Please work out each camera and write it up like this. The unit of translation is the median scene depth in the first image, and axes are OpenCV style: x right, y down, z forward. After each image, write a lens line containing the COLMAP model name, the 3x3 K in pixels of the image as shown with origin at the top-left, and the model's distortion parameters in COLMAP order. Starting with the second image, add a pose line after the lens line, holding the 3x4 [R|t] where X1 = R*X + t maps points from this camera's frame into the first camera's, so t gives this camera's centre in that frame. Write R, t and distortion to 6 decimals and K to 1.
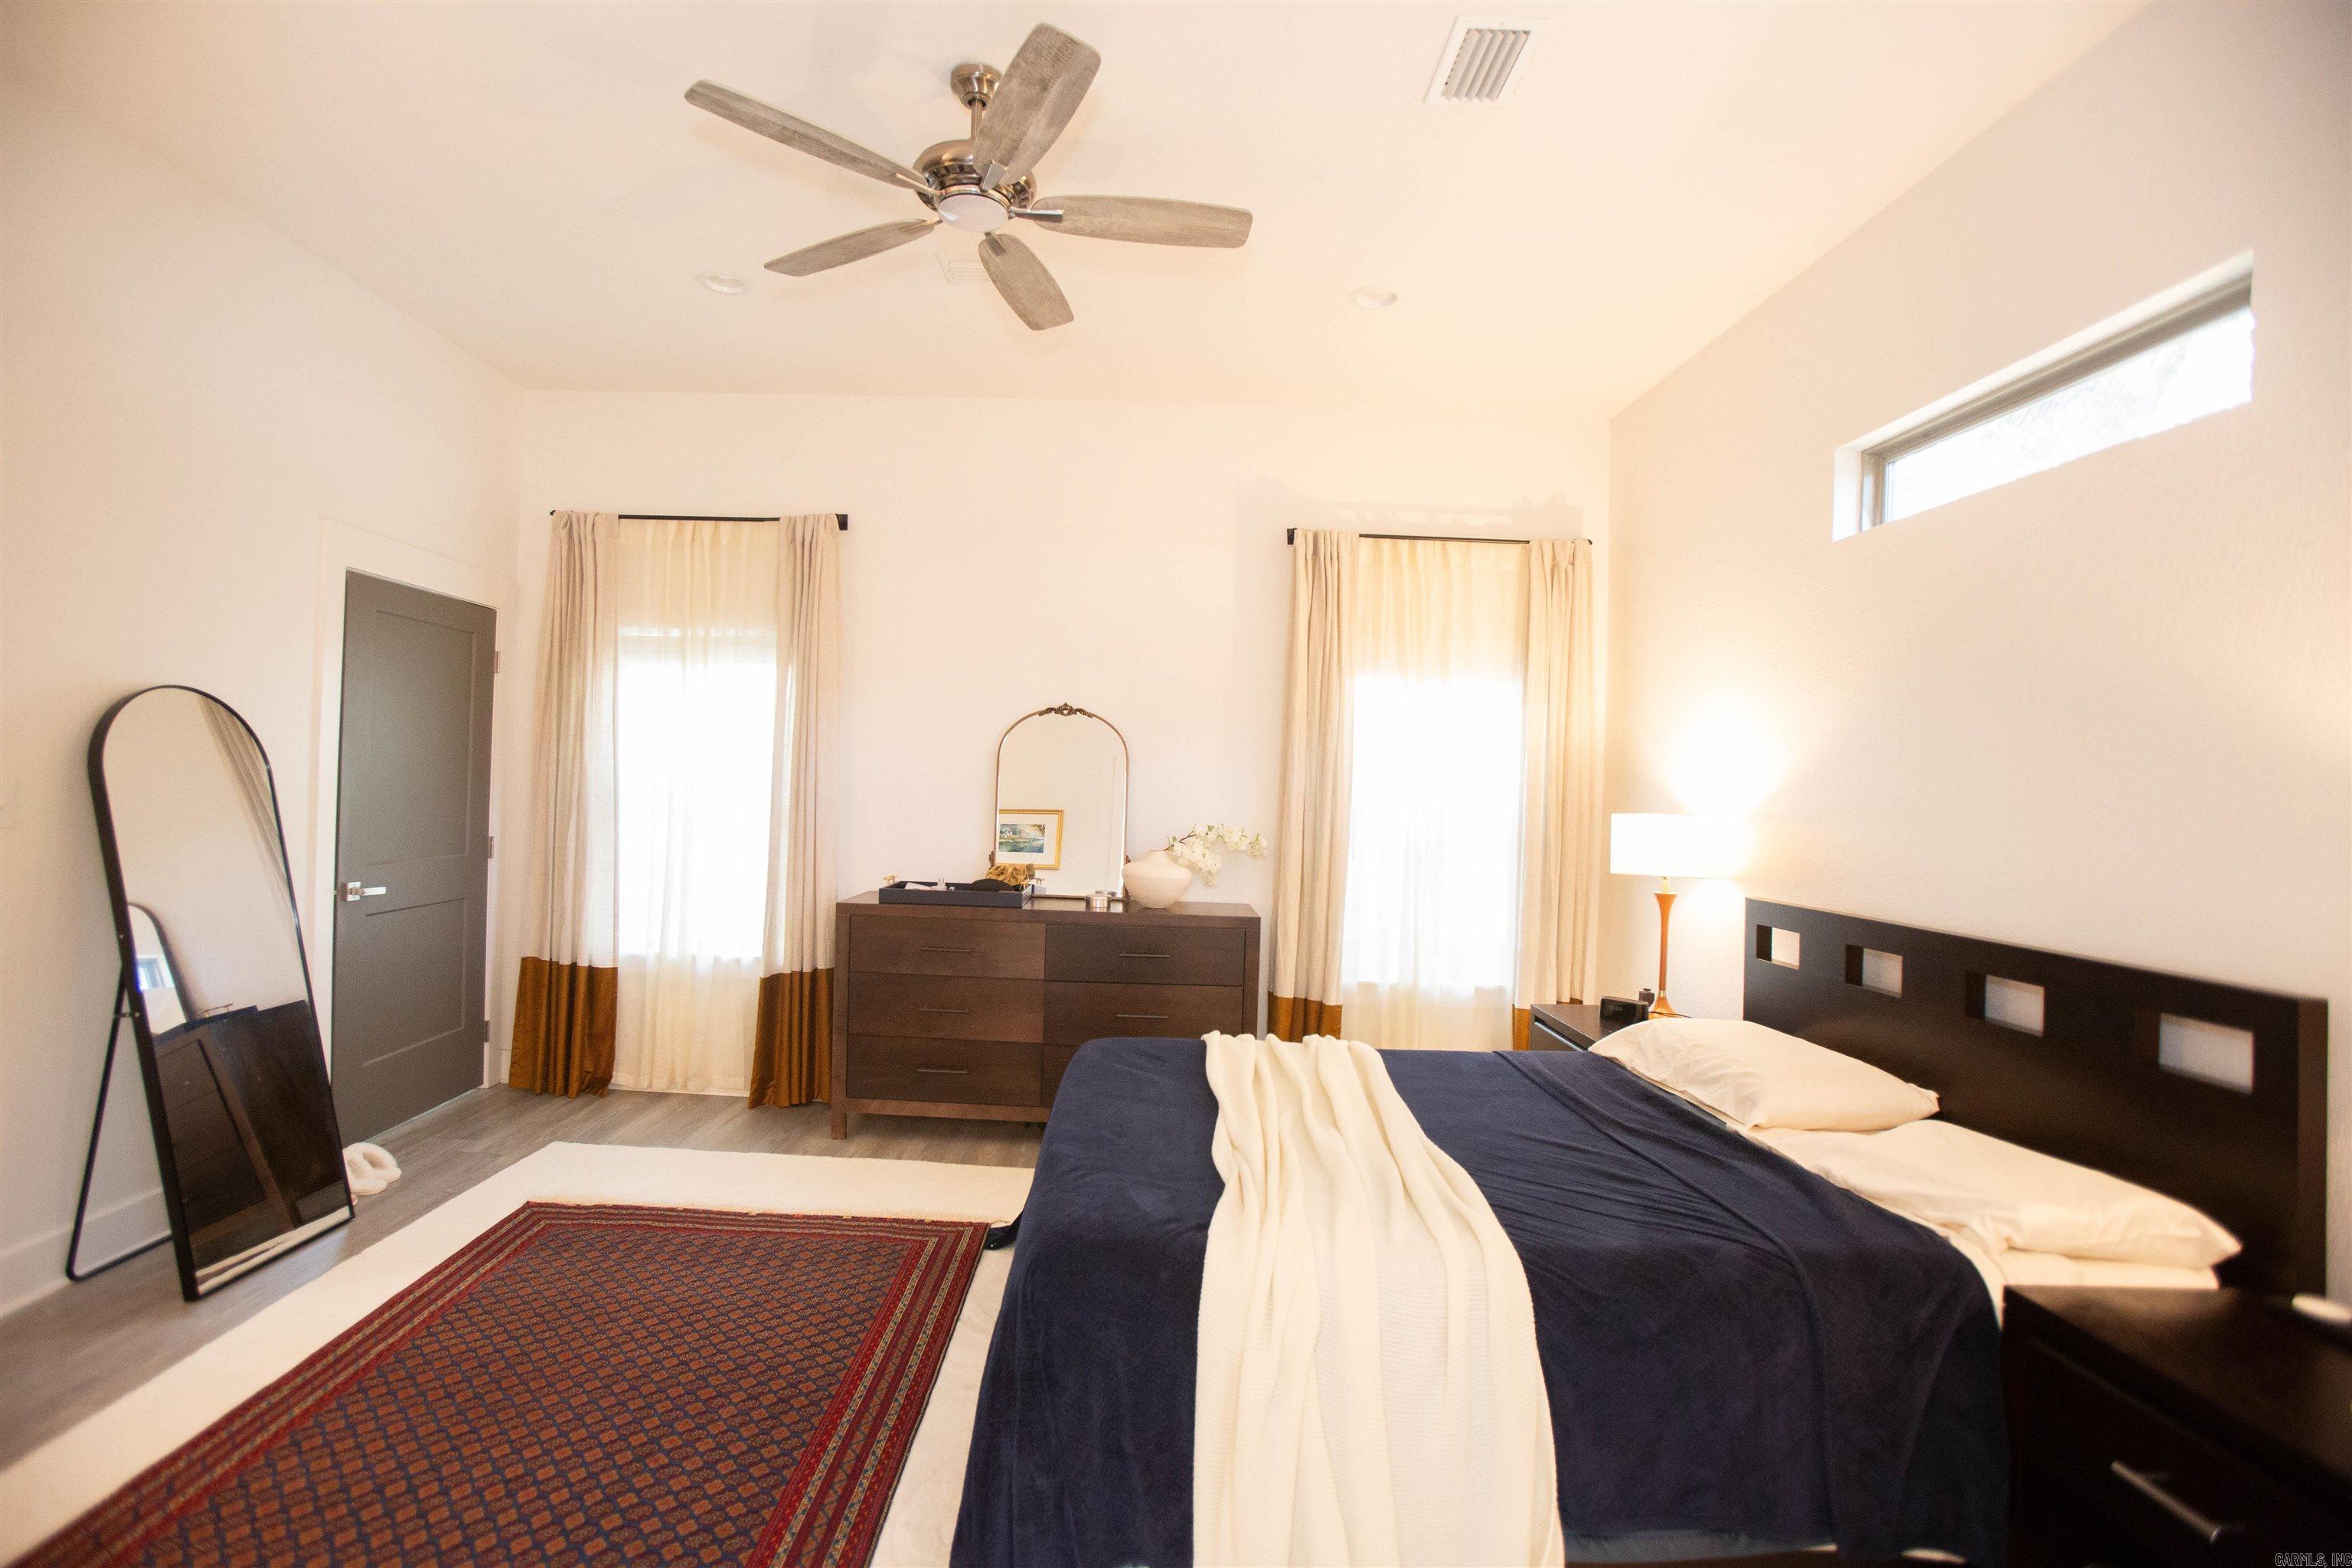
lens RADIAL K [[1096.1, 0, 1124.4], [0, 1096.1, 777.5], [0, 0, 1]] dist [-0.080938, 0.037399]
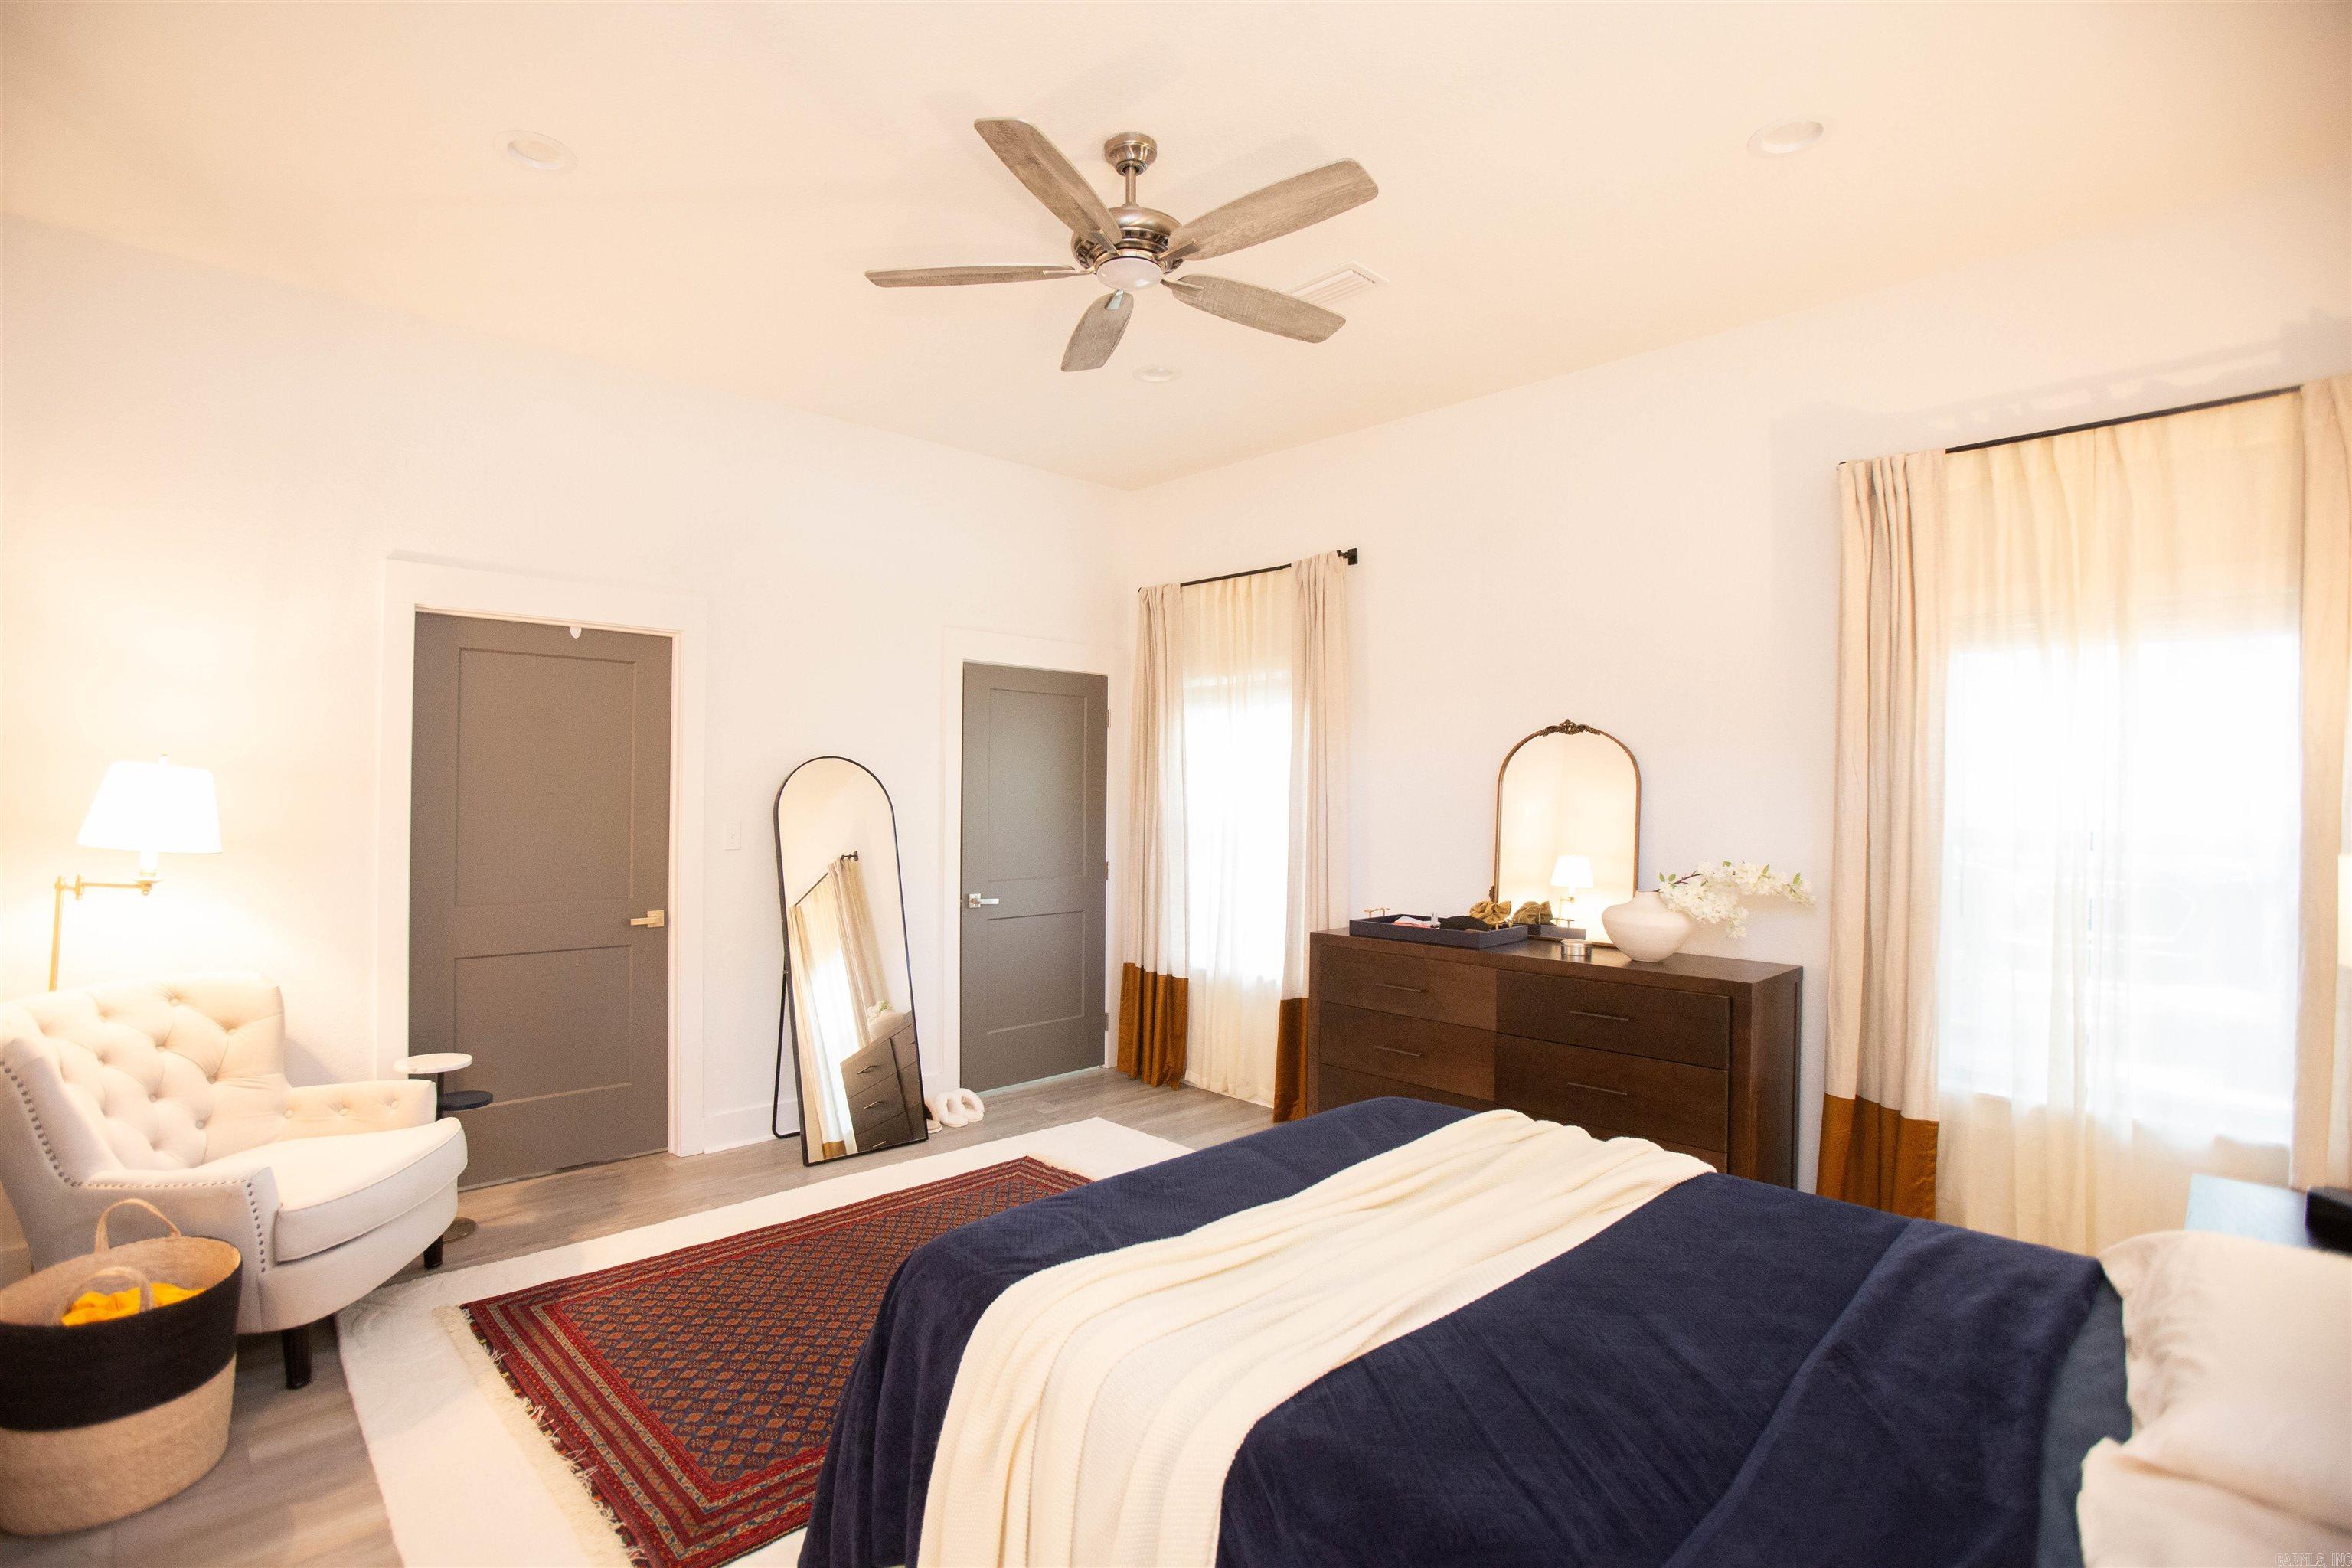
lens RADIAL K [[1096.1, 0, 1124.4], [0, 1096.1, 777.5], [0, 0, 1]] dist [-0.080938, 0.037399]
pose [[0.693792, -0.035717, -0.719289, 0.334715], [0.016476, 0.999295, -0.033729, 0.001691], [0.719987, 0.011550, 0.693892, 0.149854]]
